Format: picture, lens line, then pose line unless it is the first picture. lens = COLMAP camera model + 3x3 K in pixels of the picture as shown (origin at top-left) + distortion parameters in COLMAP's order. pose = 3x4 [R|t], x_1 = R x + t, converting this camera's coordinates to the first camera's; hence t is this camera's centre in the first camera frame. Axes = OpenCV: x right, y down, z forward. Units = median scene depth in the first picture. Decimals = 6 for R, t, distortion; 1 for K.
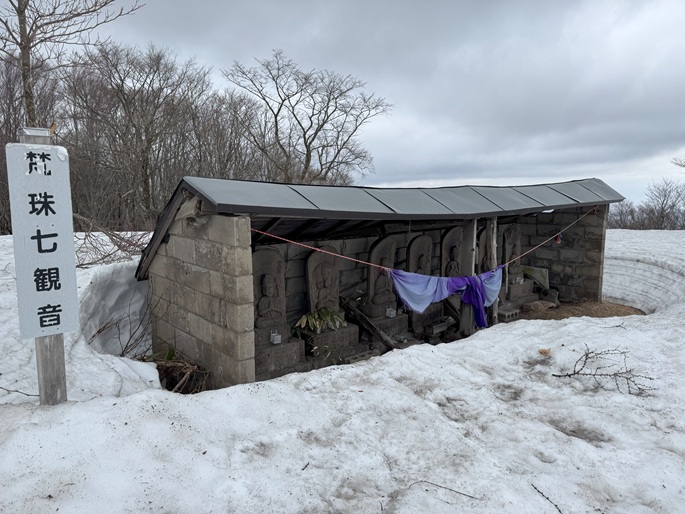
lens RADIAL K [[480.2, 0, 341.8], [0, 480.2, 255.9], [0, 0, 1]] dist [0.001929, 0.000342]
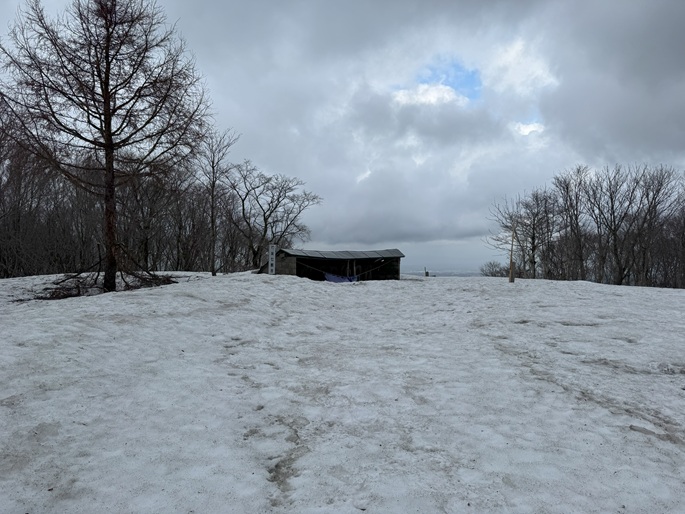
lens RADIAL K [[480.2, 0, 342.3], [0, 480.2, 257.0], [0, 0, 1]] dist [0.001929, 0.000342]
pose [[0.989507, 0.008351, 0.144240, -0.053296], [0.009842, 0.992114, -0.124956, 0.066580], [-0.144146, 0.125064, 0.981622, -0.481055]]
